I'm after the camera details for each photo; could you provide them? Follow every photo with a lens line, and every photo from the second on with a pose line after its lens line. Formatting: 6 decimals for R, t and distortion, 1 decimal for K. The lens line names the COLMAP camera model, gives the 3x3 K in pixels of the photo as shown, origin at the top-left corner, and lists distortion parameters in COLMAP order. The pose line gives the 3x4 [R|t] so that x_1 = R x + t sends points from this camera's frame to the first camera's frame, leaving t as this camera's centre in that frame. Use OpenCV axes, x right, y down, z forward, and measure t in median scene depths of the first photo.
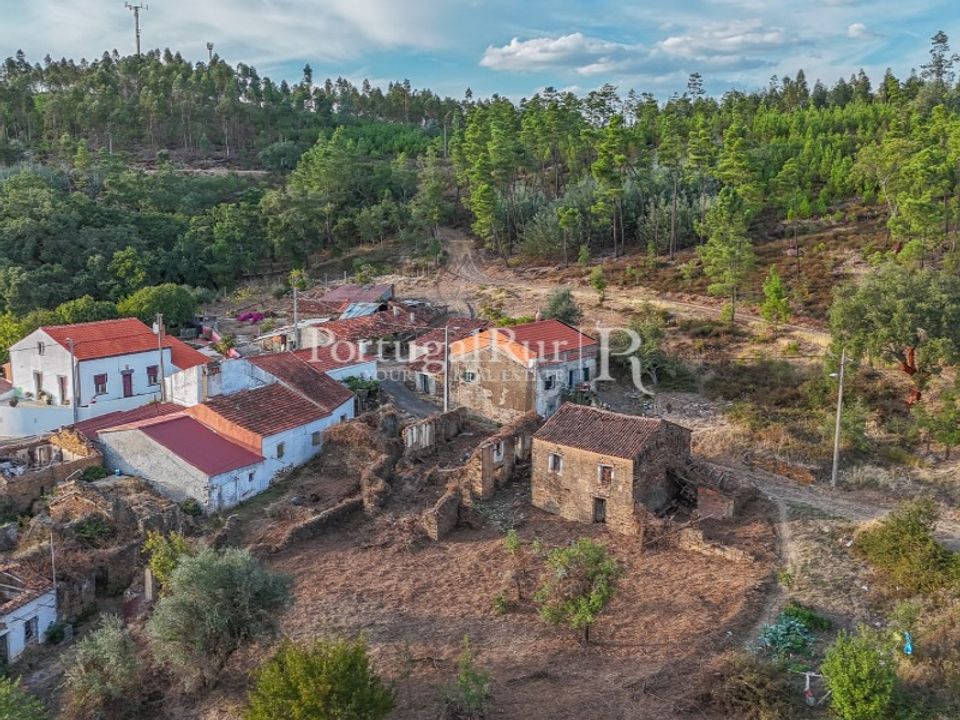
lens RADIAL K [[926.1, 0, 480.0], [0, 926.1, 360.0], [0, 0, 1]] dist [0.102935, -0.011221]
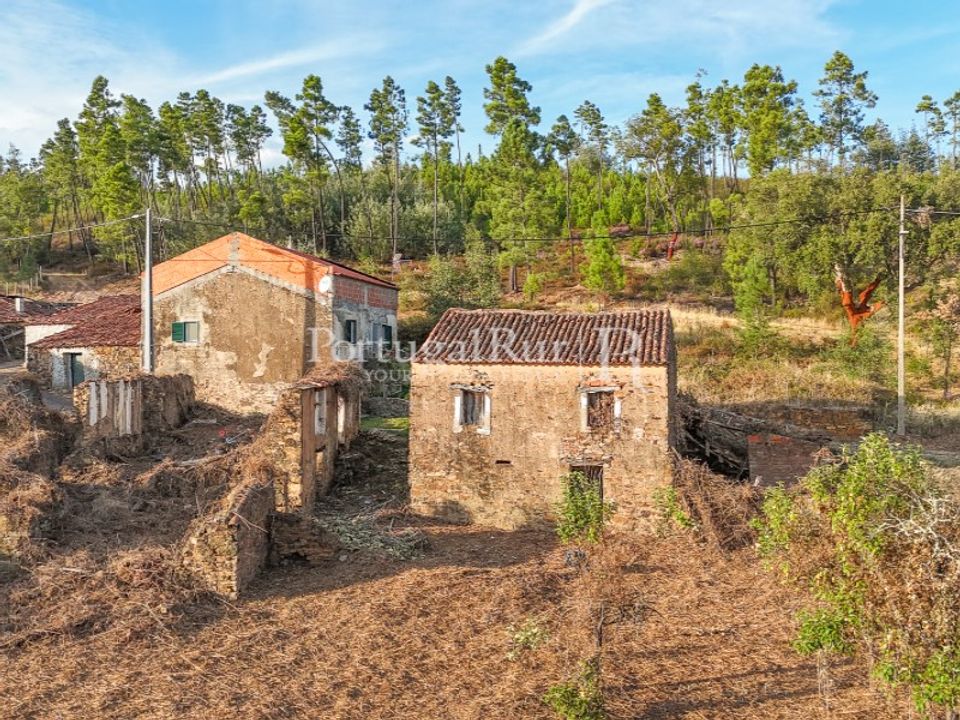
lens RADIAL K [[926.1, 0, 480.0], [0, 926.1, 360.0], [0, 0, 1]] dist [0.102935, -0.011221]
pose [[0.901261, -0.006612, 0.433227, -0.116827], [0.077681, 0.986148, -0.146552, 0.159963], [-0.426257, 0.165735, 0.889290, 0.604762]]
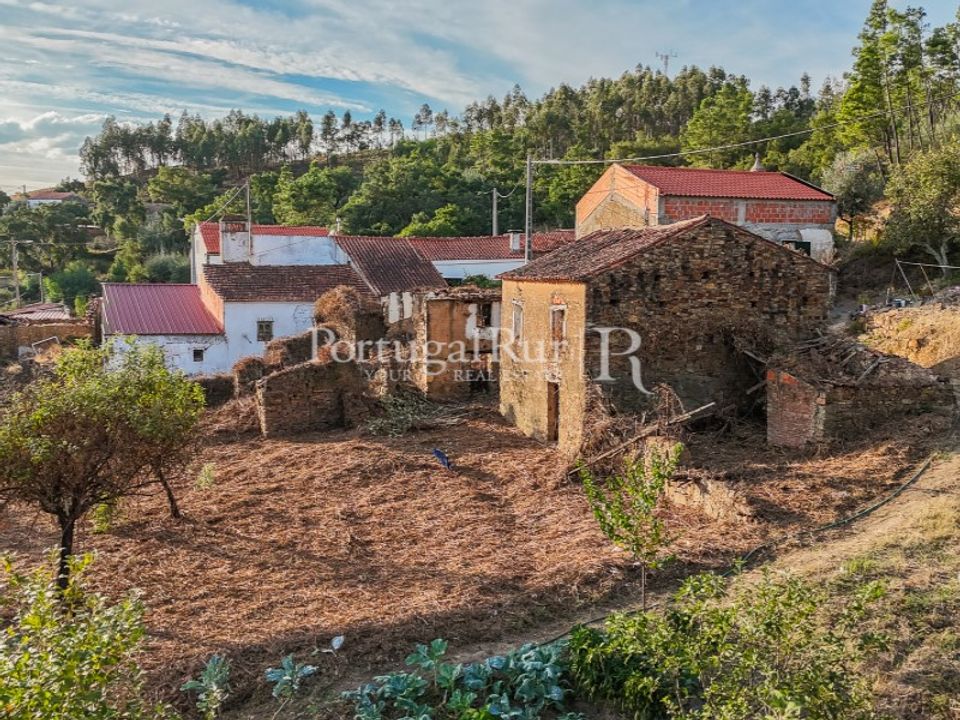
lens RADIAL K [[938.4, 0, 507.2], [0, 938.4, 359.0], [0, 0, 1]] dist [-0.001777, -0.008168]
pose [[0.839378, 0.039533, -0.542108, 0.361719], [-0.083477, 0.994895, -0.056701, 0.164763], [0.537099, 0.092847, 0.838394, 0.594693]]
